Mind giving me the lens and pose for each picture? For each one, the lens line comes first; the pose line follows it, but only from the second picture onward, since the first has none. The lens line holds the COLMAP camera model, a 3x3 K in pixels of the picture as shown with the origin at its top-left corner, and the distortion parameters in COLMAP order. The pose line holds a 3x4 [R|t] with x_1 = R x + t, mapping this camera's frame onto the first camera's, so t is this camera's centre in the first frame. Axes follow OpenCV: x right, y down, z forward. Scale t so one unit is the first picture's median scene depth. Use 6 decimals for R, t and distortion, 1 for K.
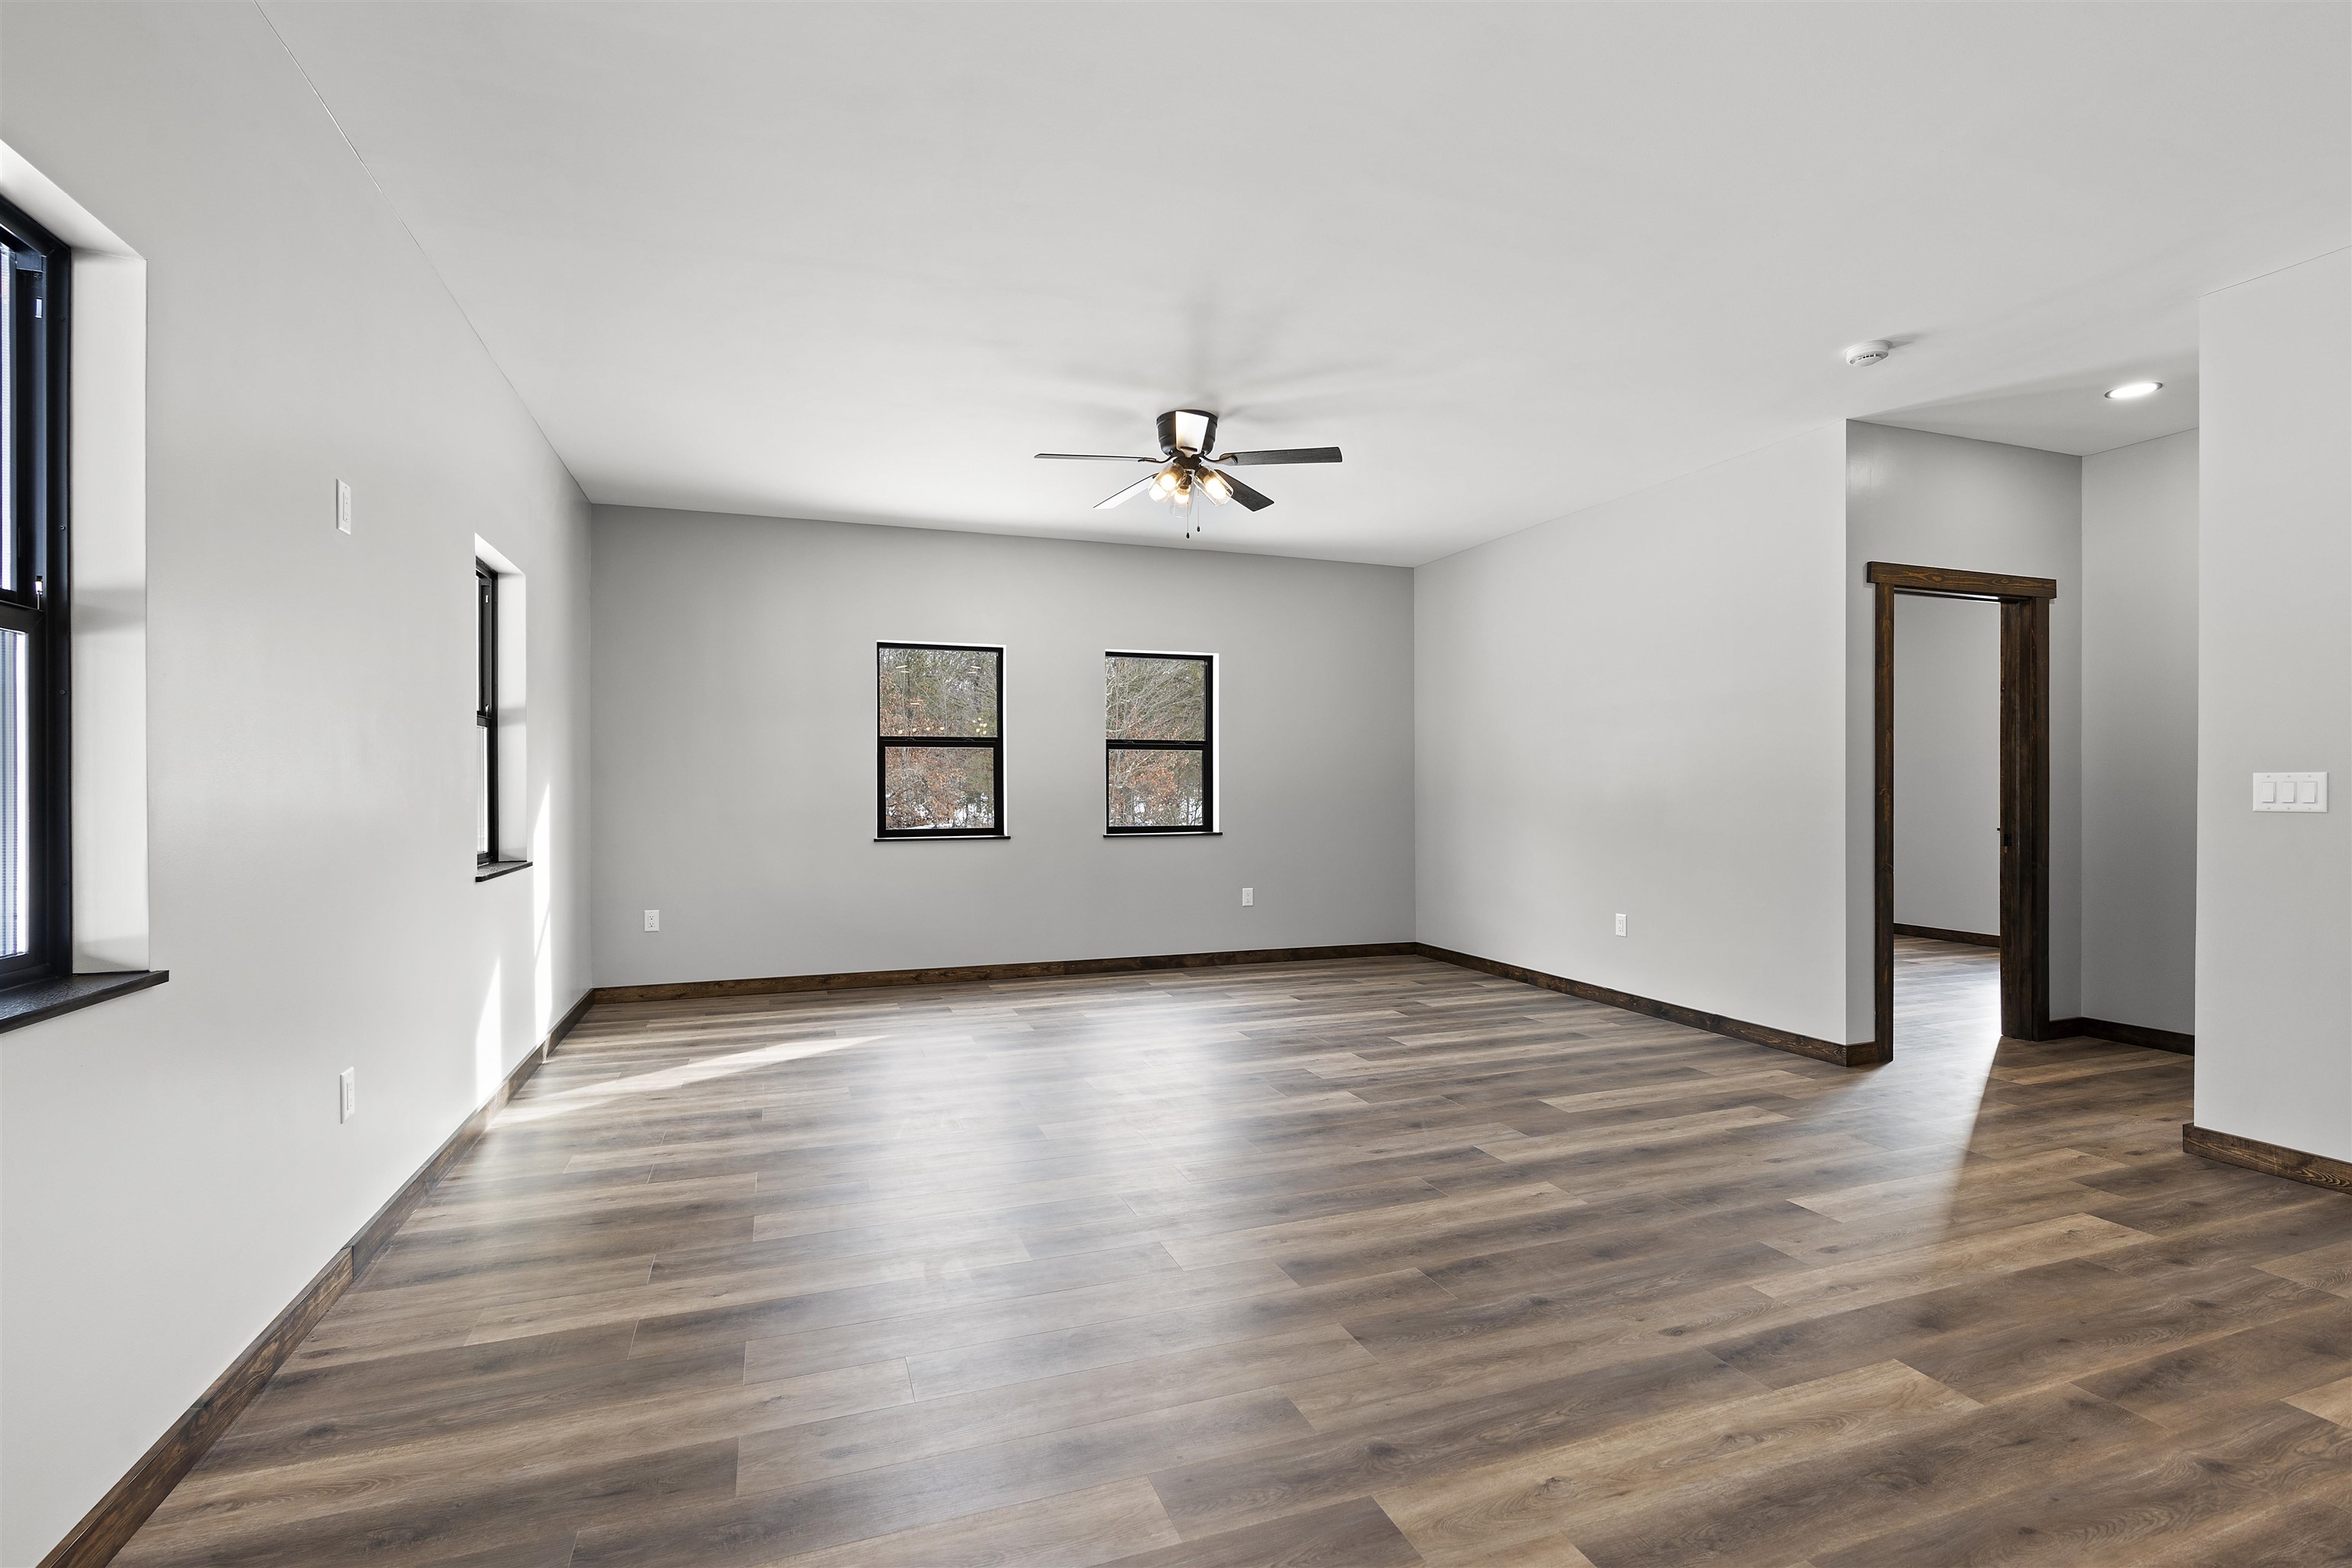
lens RADIAL K [[1064.1, 0, 1181.7], [0, 1064.1, 789.1], [0, 0, 1]] dist [-0.001317, -0.000306]
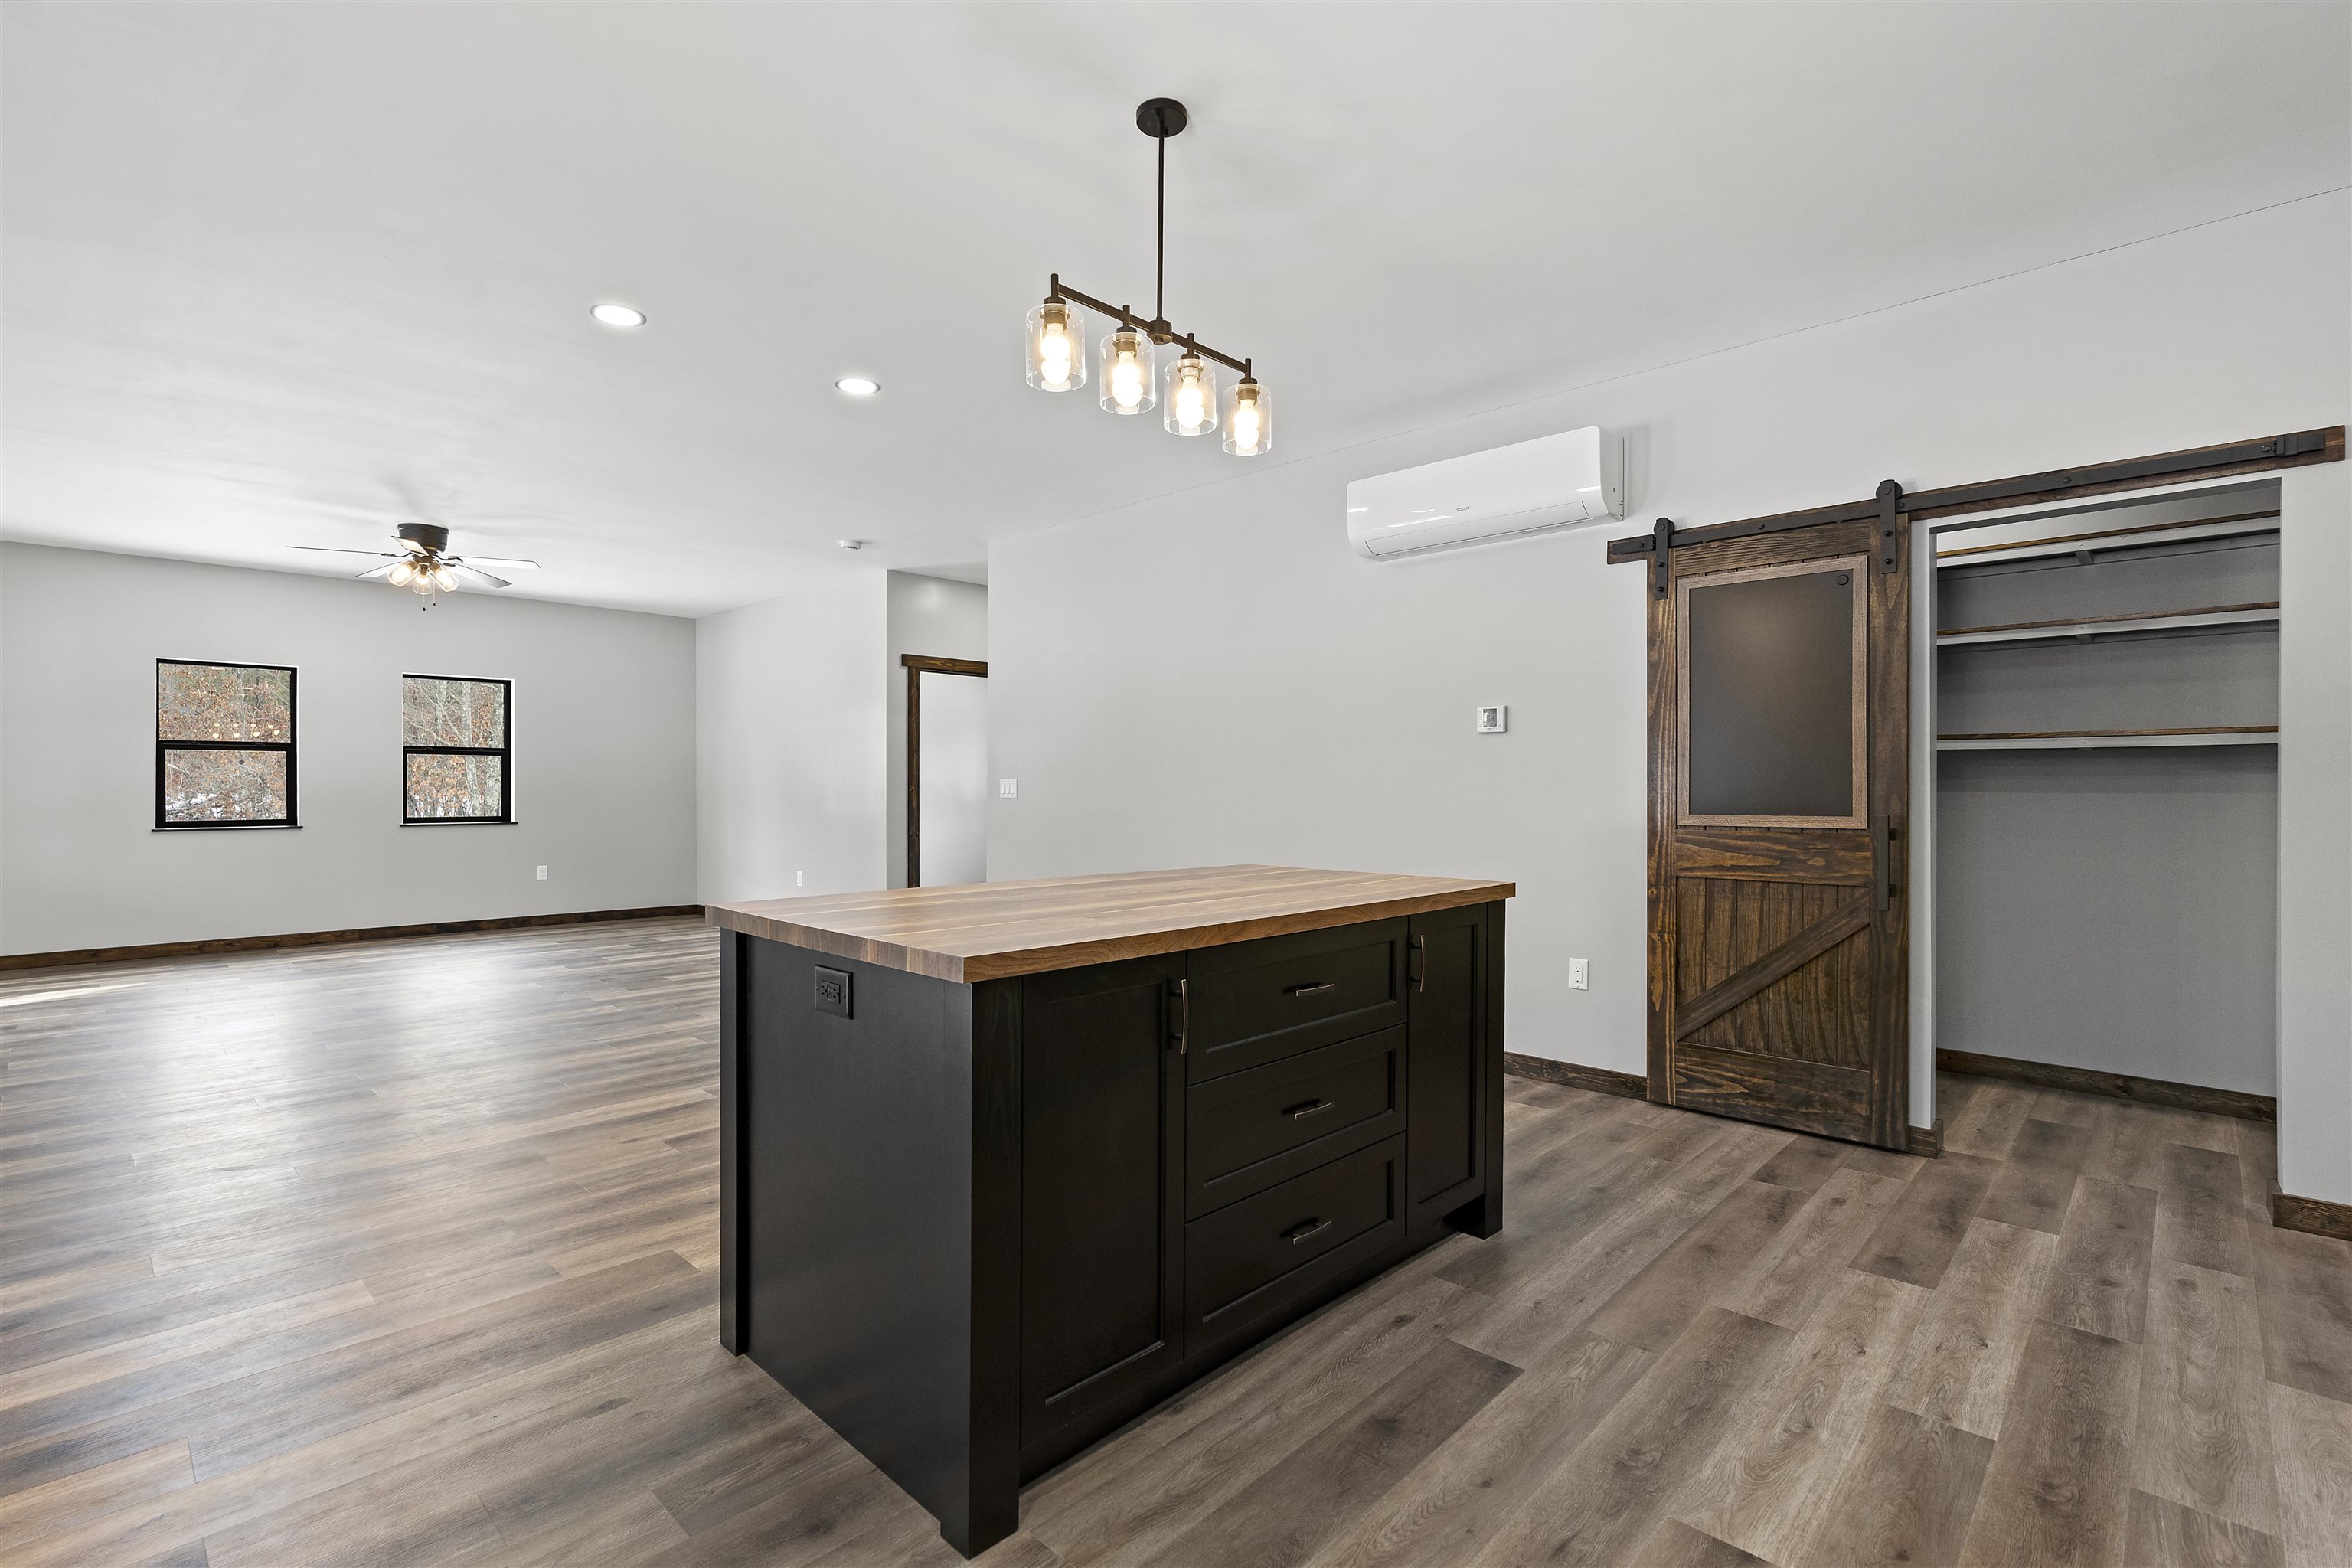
lens RADIAL K [[1064.1, 0, 1163.8], [0, 1064.1, 784.4], [0, 0, 1]] dist [-0.001317, -0.000306]
pose [[0.904736, 0.005286, 0.425940, 0.198876], [-0.002539, 0.999972, -0.007018, 0.003772], [-0.425965, 0.005268, 0.904724, -0.473433]]
